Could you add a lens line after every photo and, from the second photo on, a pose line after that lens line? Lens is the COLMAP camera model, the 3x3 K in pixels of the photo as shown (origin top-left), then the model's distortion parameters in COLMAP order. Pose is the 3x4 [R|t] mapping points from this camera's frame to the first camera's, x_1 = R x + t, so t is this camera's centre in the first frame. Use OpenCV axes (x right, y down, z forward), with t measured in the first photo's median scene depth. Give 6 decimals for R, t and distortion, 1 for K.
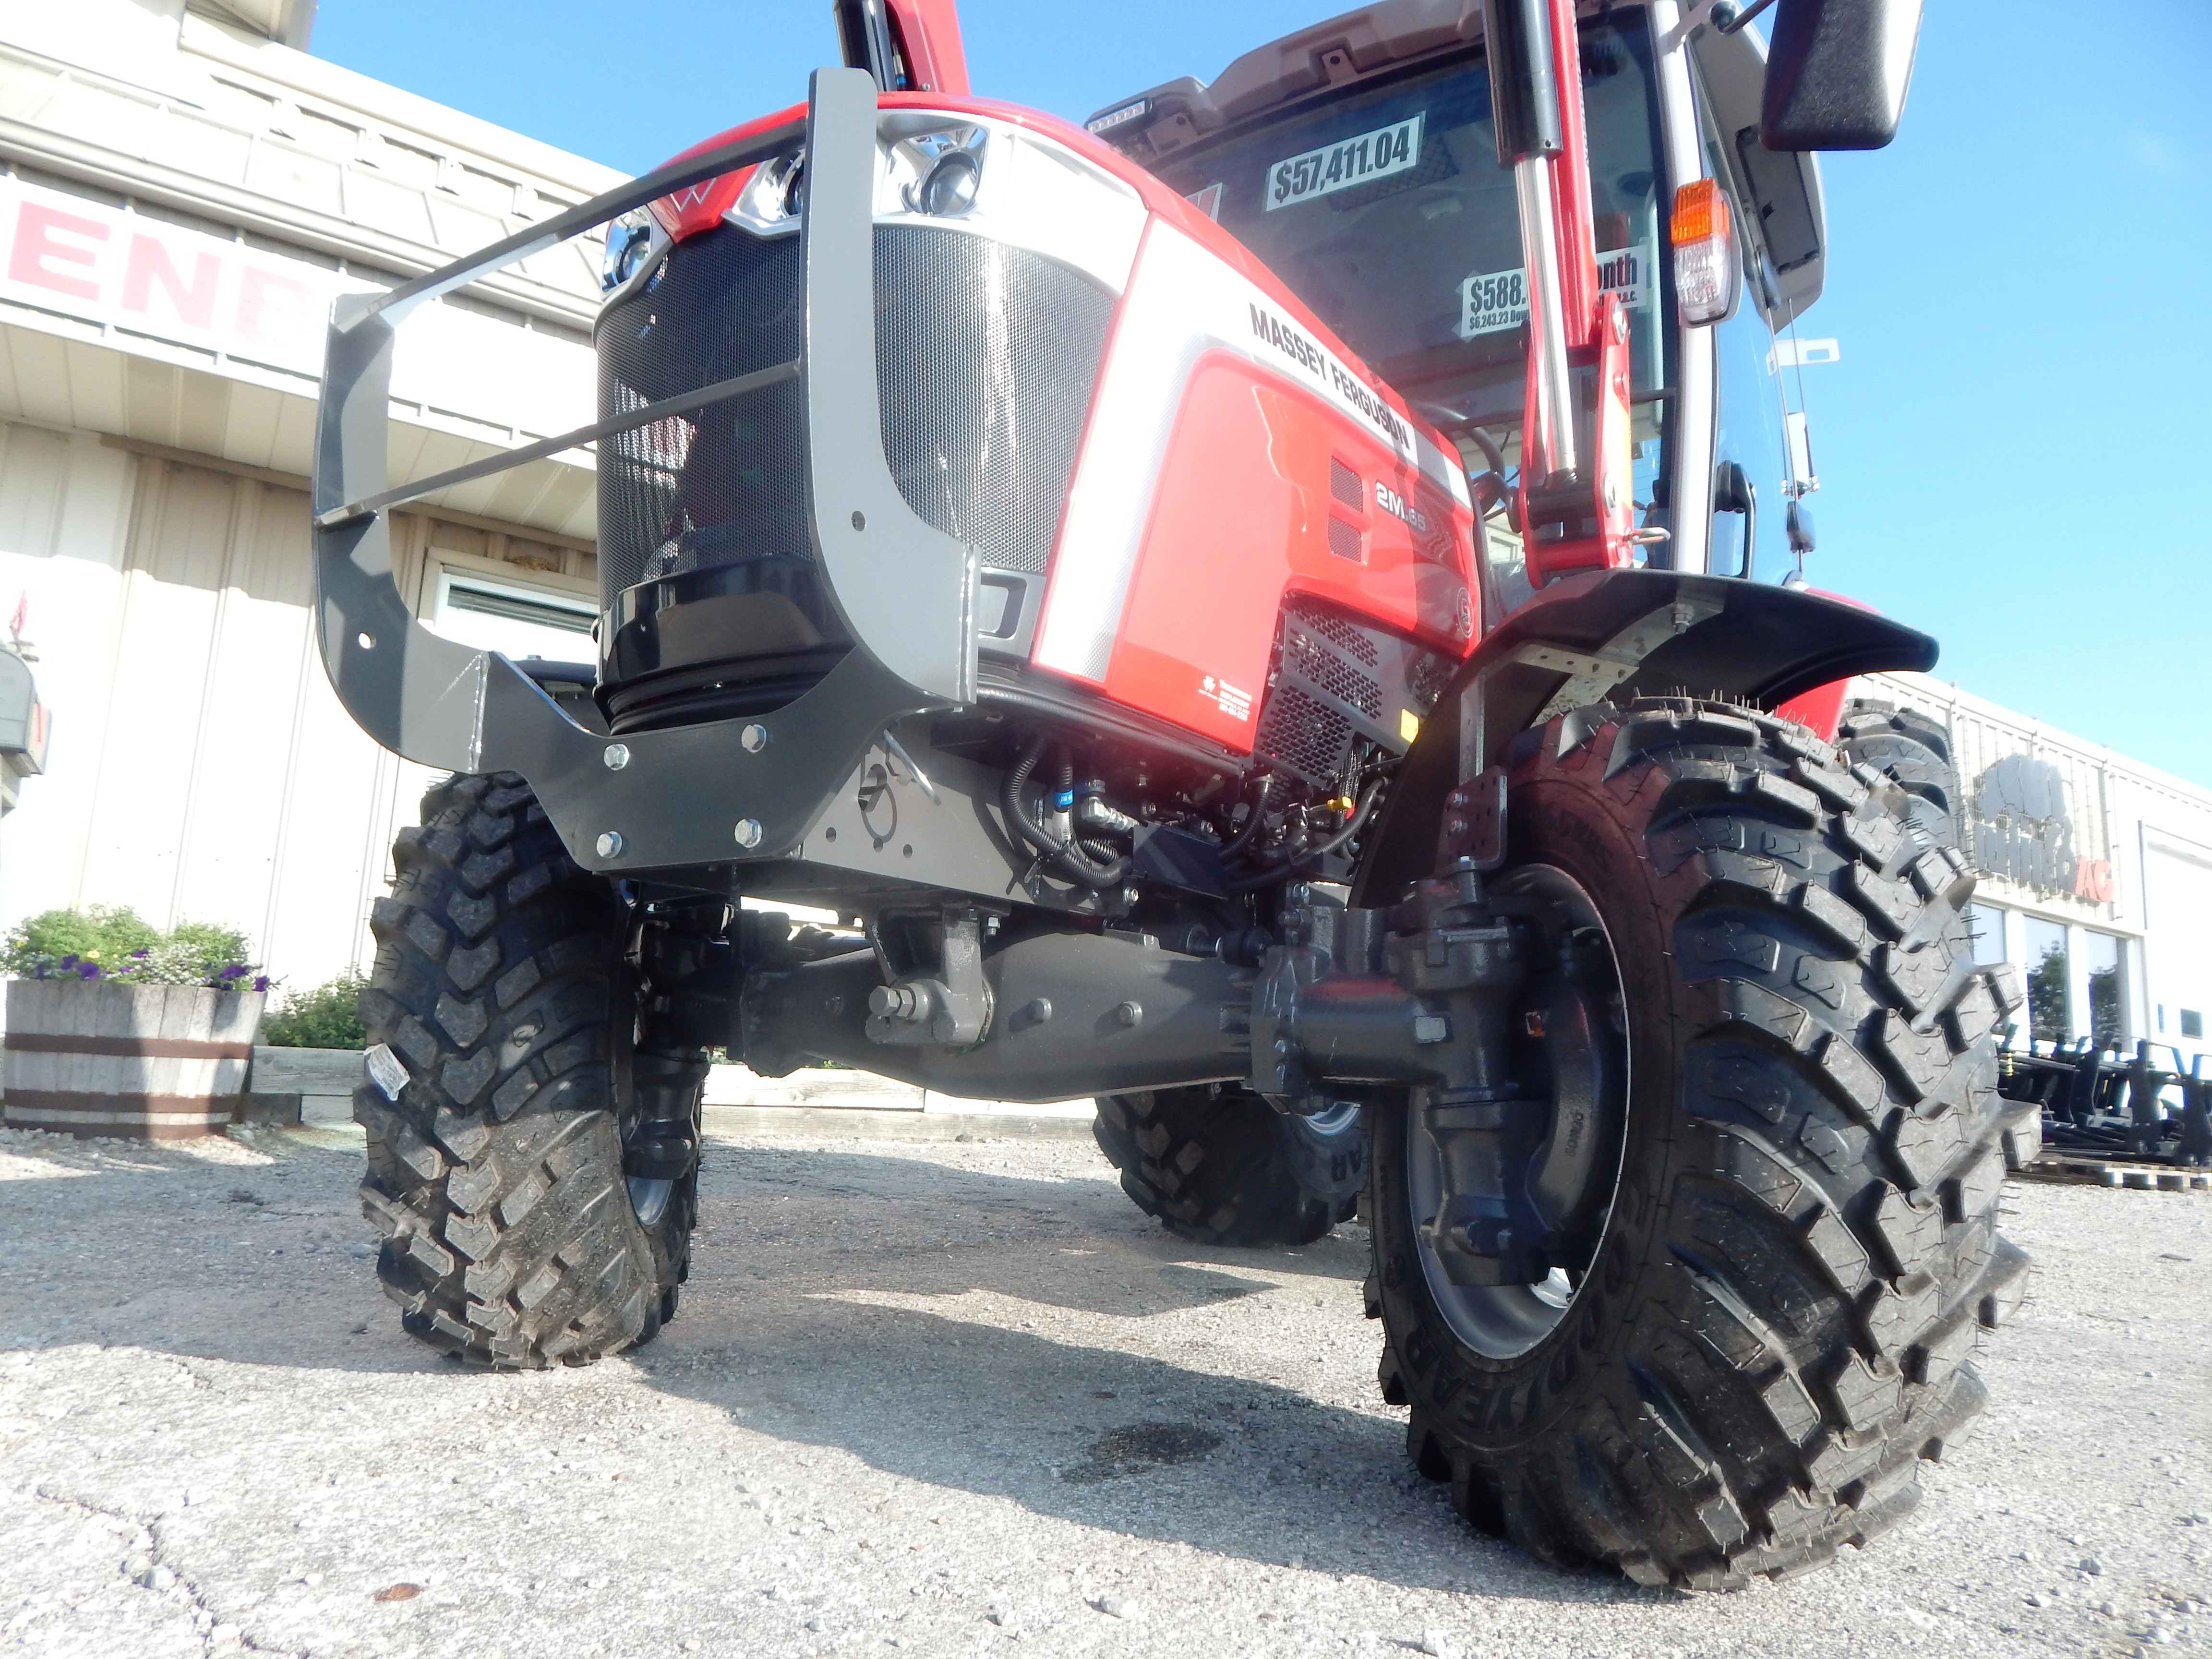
lens RADIAL K [[1447.1, 0, 1095.1], [0, 1447.1, 828.5], [0, 0, 1]] dist [-0.008284, 0.005747]
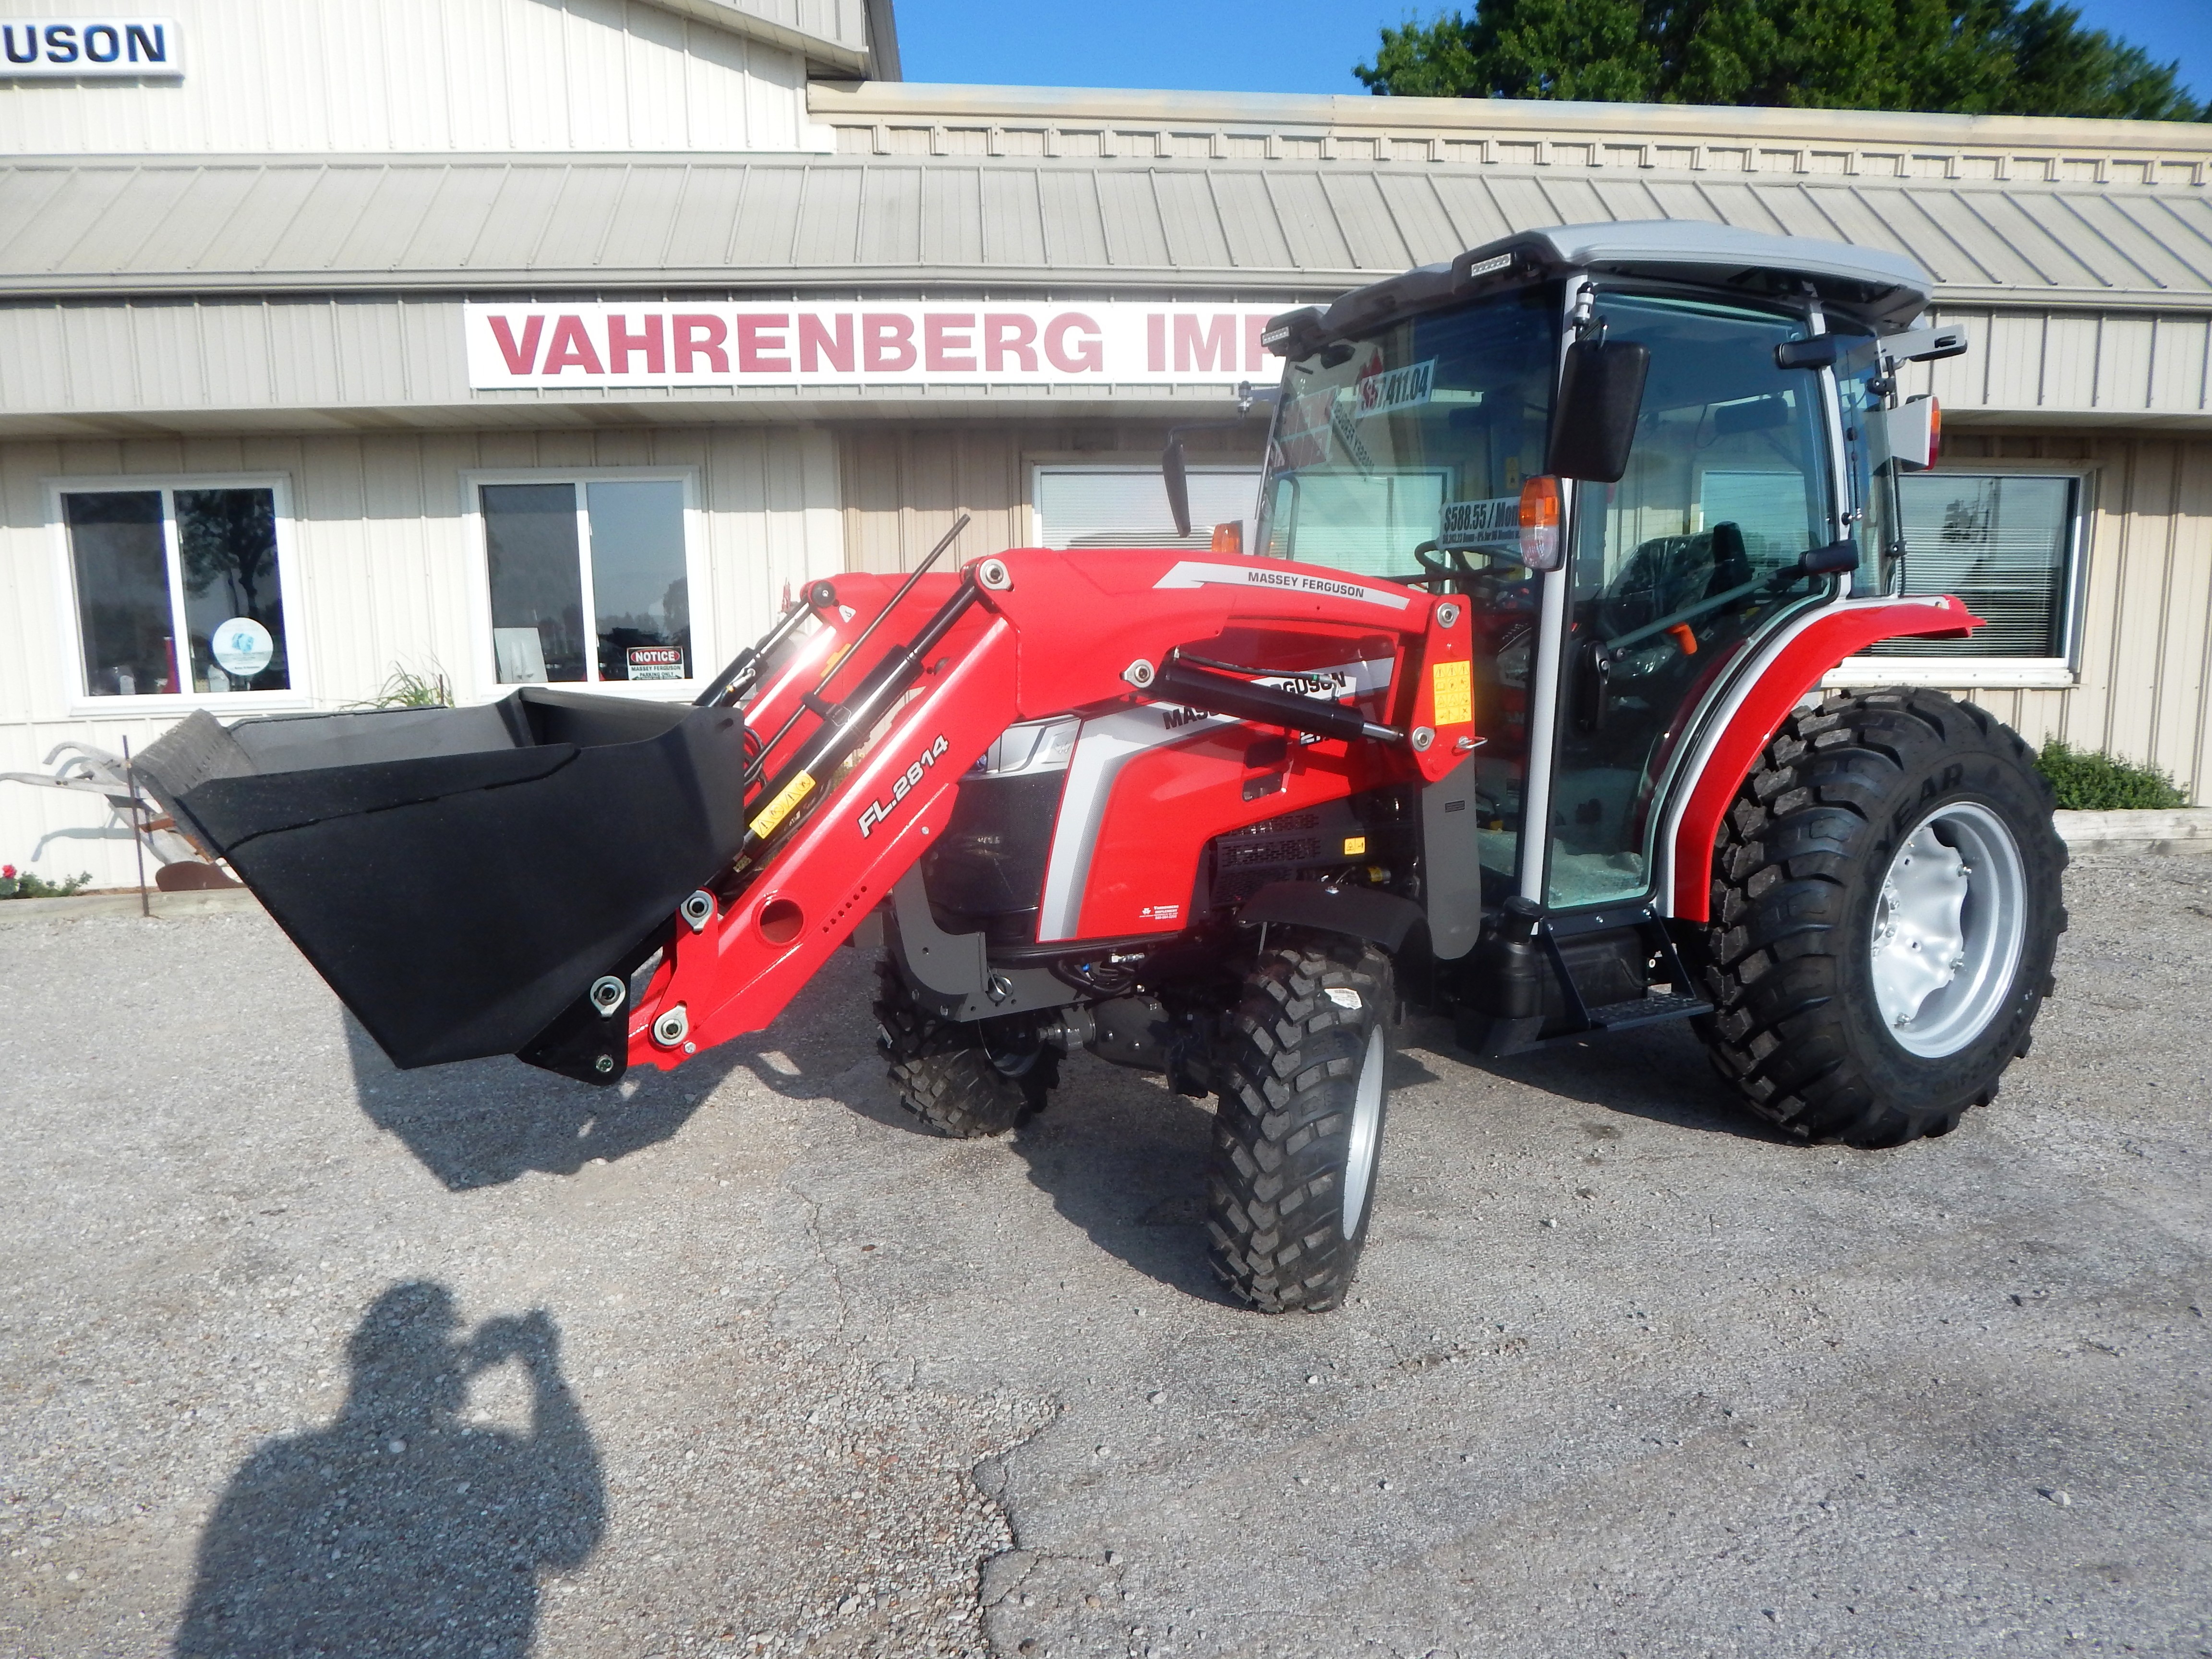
lens RADIAL K [[1447.1, 0, 1101.2], [0, 1447.1, 826.9], [0, 0, 1]] dist [-0.008284, 0.005747]
pose [[0.874853, 0.004400, -0.484369, 0.603870], [0.136411, 0.957250, 0.255077, -0.442408], [0.464785, -0.289228, 0.836853, -0.471187]]
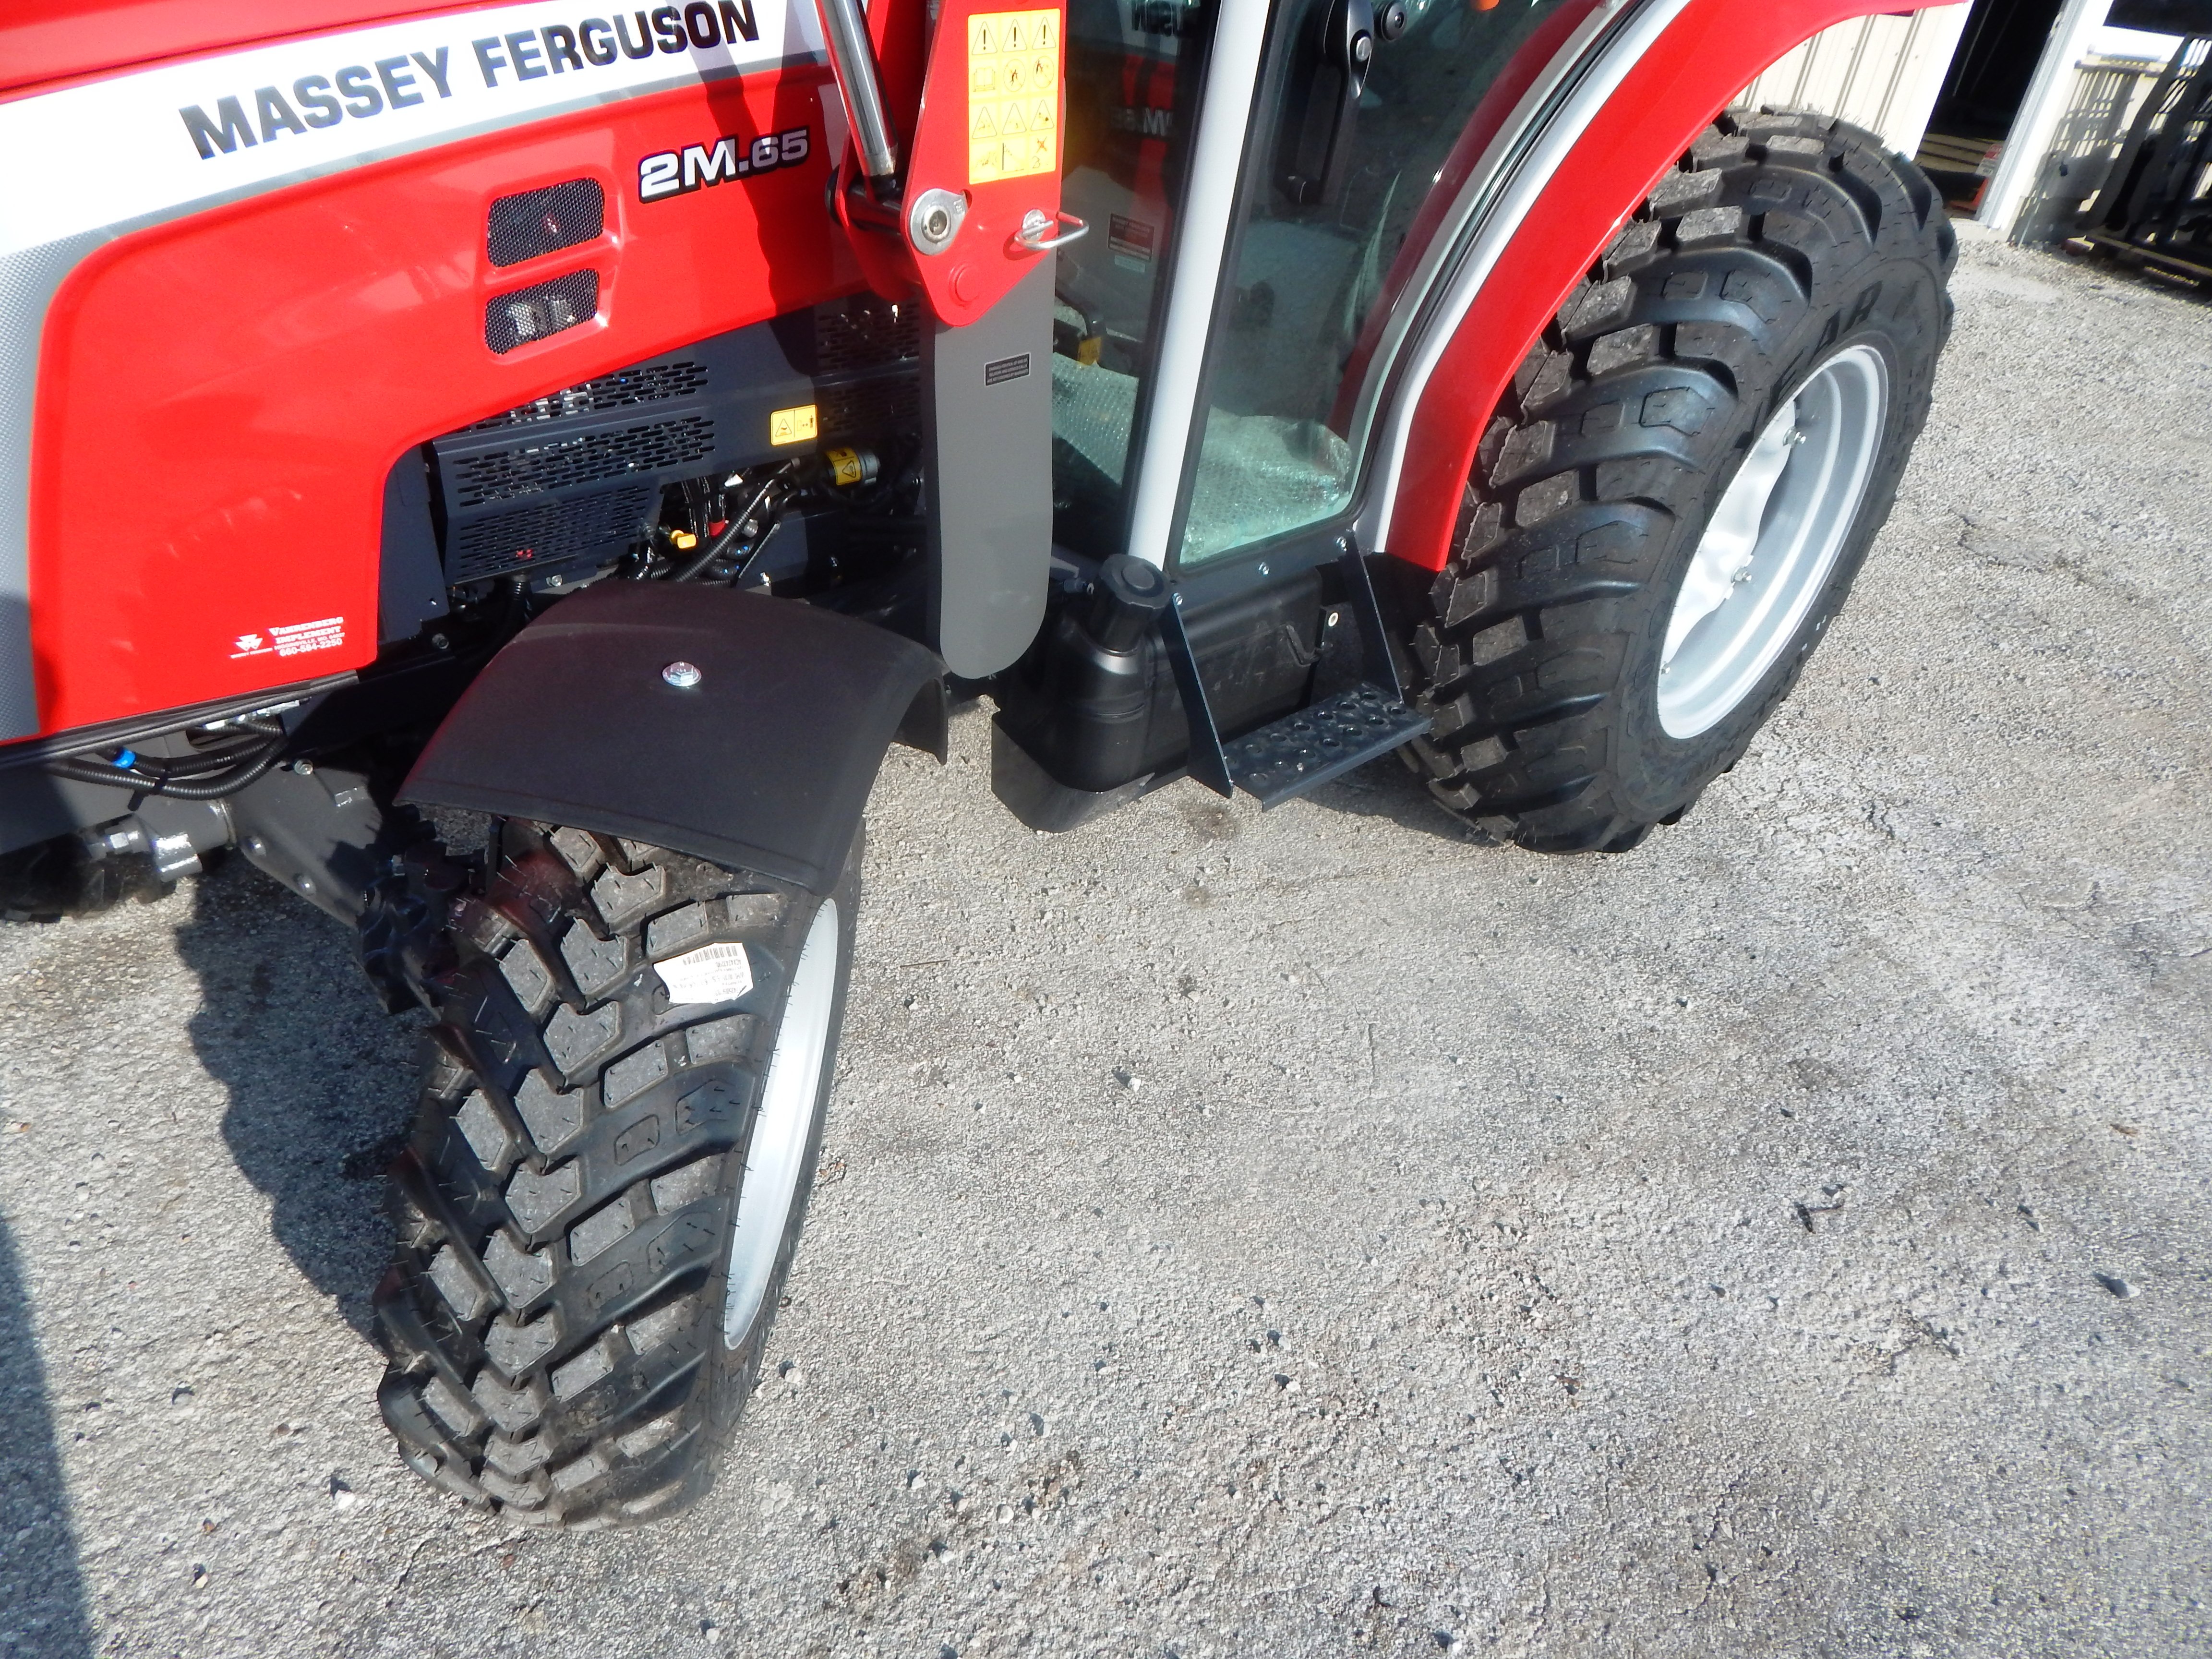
lens RADIAL K [[1447.1, 0, 1097.2], [0, 1447.1, 814.5], [0, 0, 1]] dist [-0.008284, 0.005747]
pose [[0.971331, 0.167995, -0.168211, 0.419464], [-0.010813, 0.738048, 0.674661, -0.348178], [0.237487, -0.653500, 0.718705, 0.227240]]
